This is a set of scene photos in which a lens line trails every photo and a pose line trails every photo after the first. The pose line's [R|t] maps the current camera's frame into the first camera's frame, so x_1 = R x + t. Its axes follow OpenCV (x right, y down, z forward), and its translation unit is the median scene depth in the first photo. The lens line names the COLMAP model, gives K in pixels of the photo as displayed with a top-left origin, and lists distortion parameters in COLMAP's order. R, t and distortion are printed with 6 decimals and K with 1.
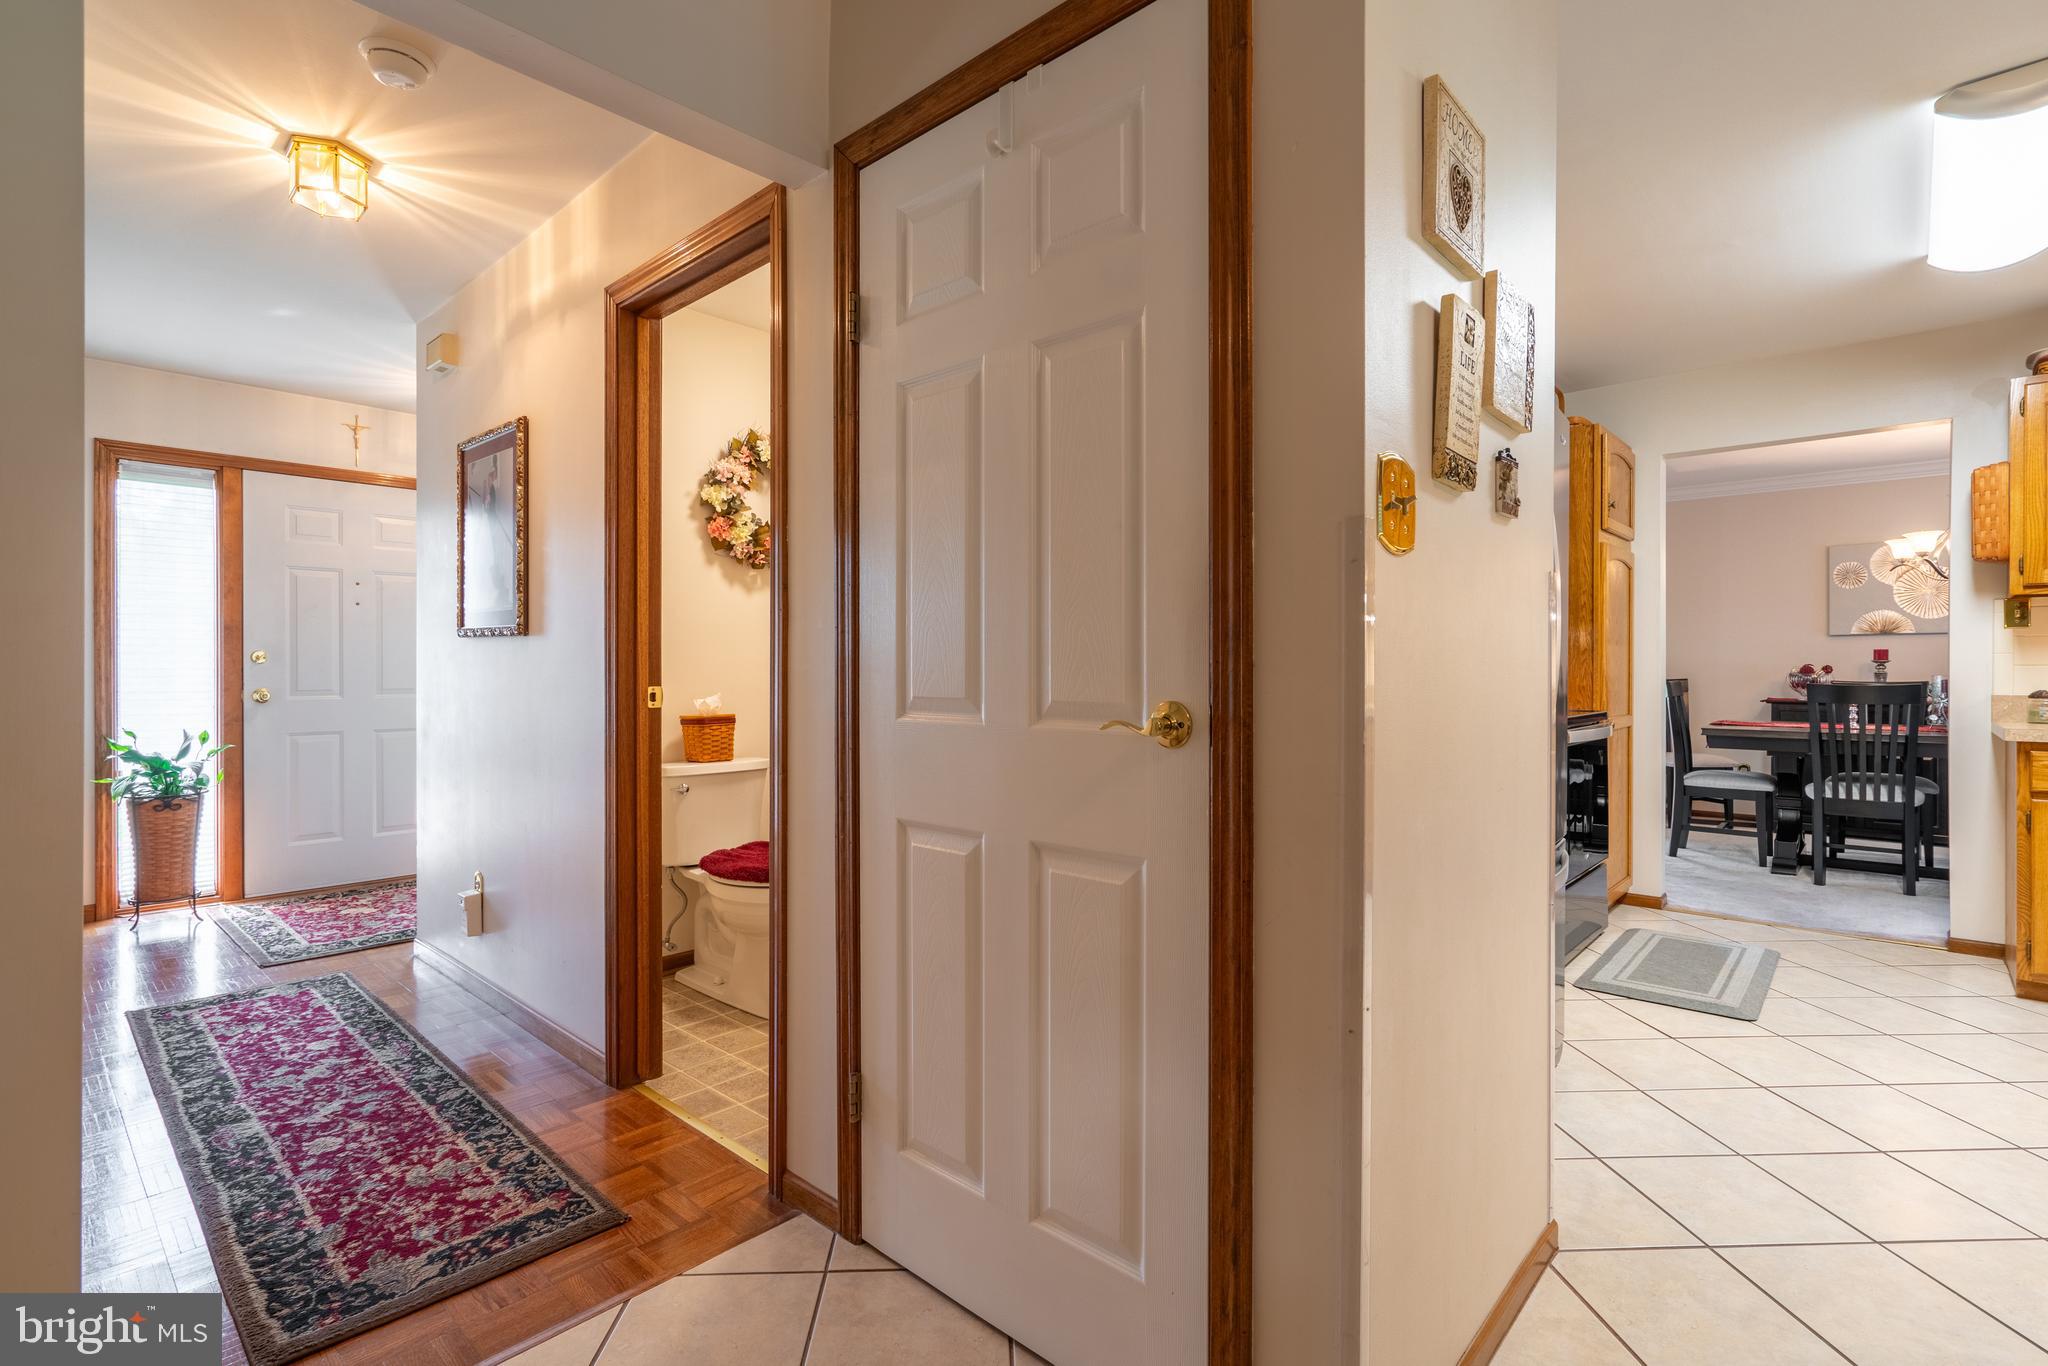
lens RADIAL K [[945.6, 0, 1028.2], [0, 945.6, 675.8], [0, 0, 1]] dist [-0.003753, 0.001133]
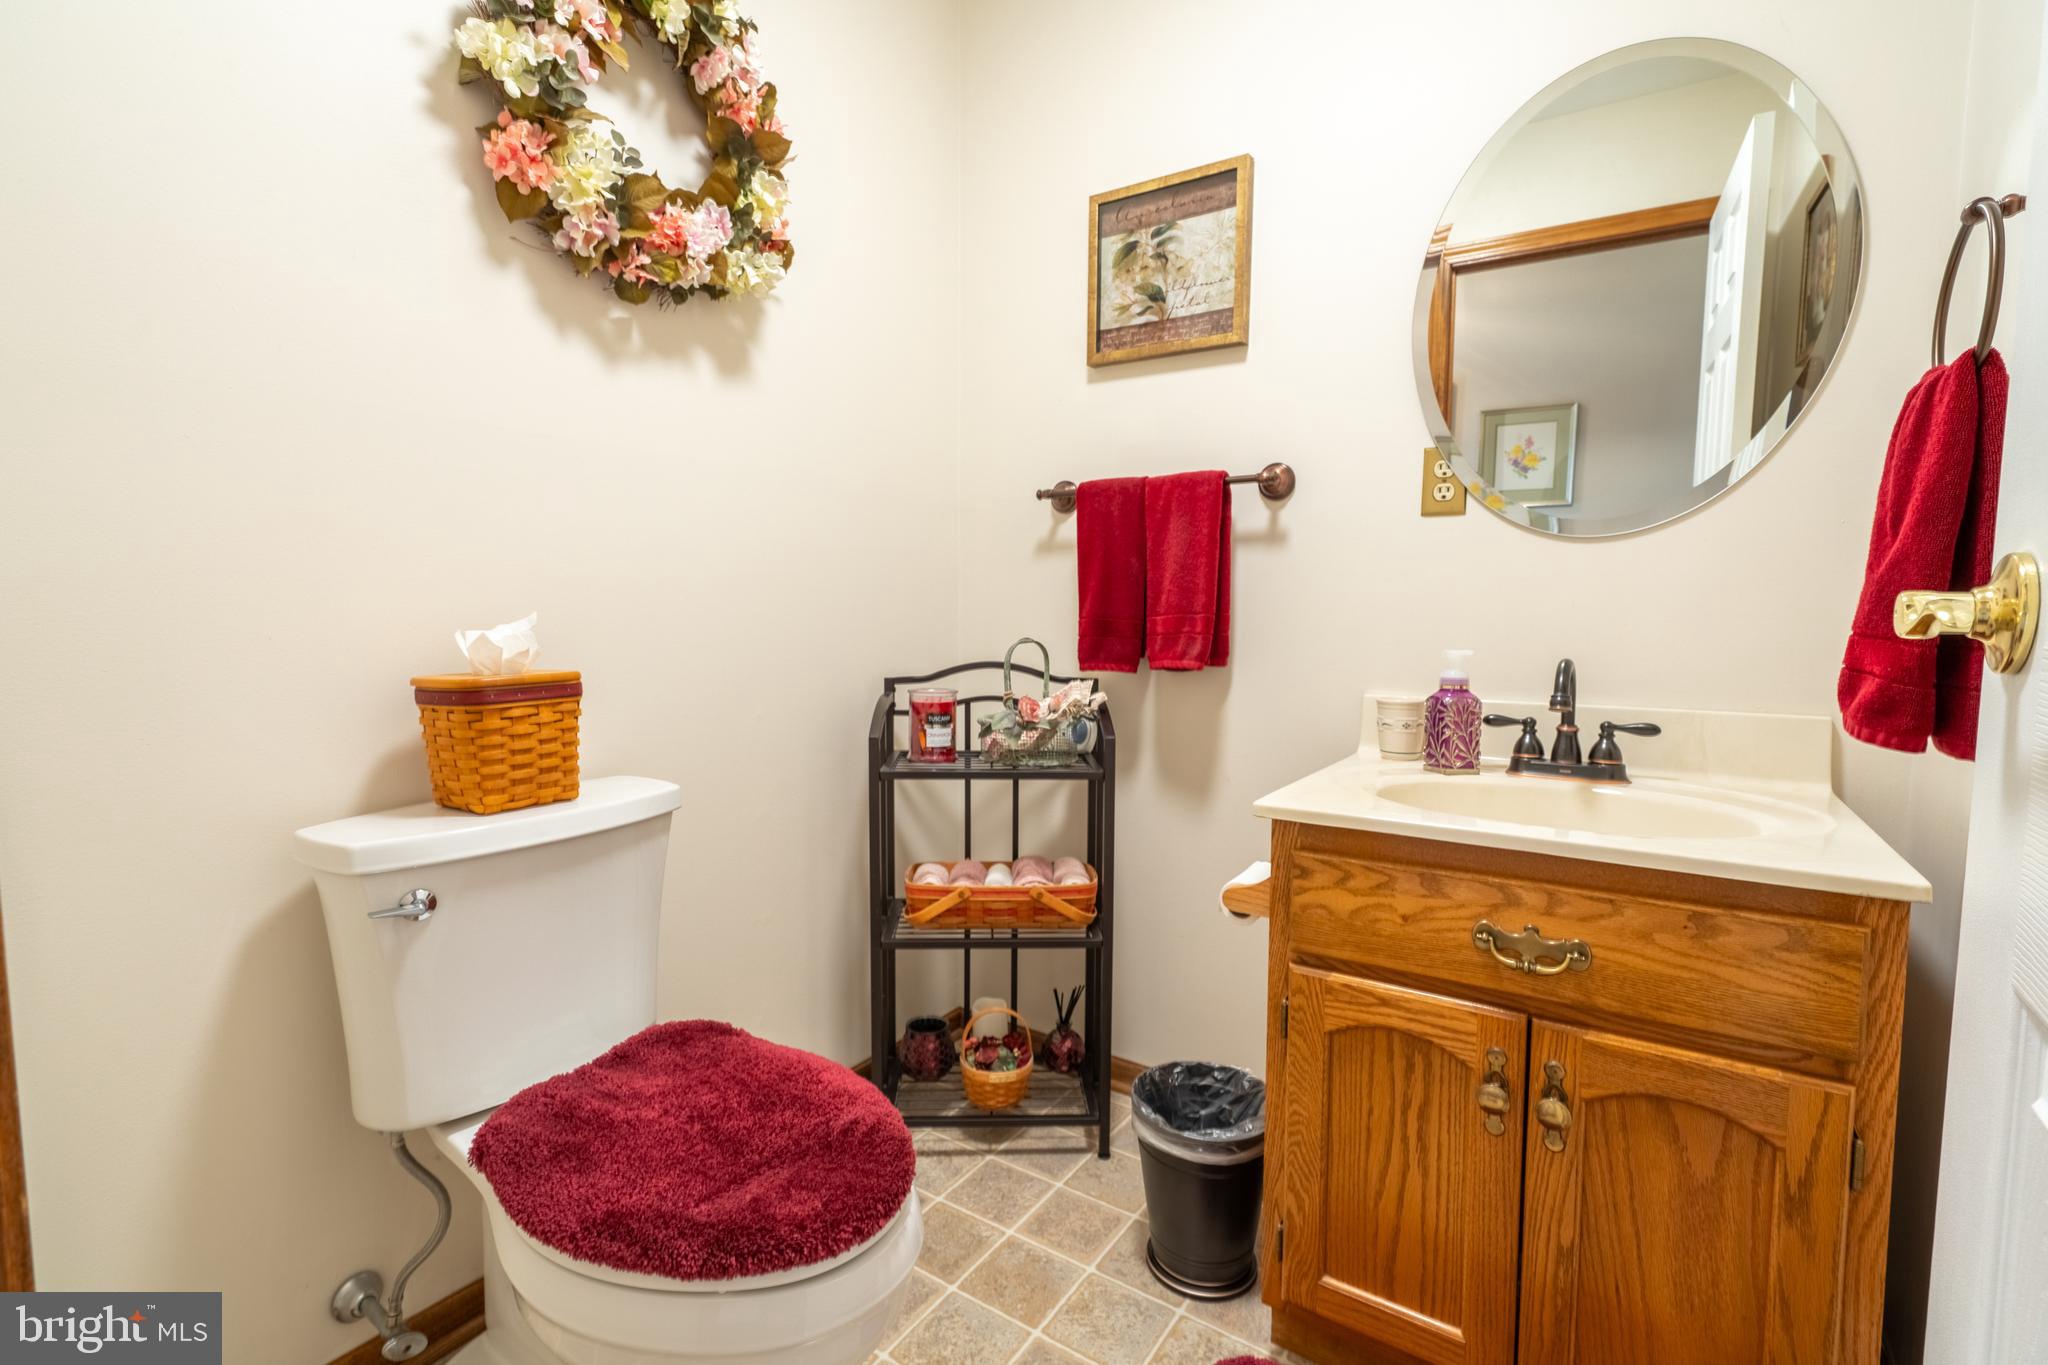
lens RADIAL K [[945.6, 0, 1031.3], [0, 945.6, 677.9], [0, 0, 1]] dist [-0.003753, 0.001133]
pose [[0.991013, -0.005534, 0.133650, -0.107315], [-0.004260, 0.997331, 0.072885, 0.009032], [-0.133696, -0.072799, 0.988345, 0.355235]]
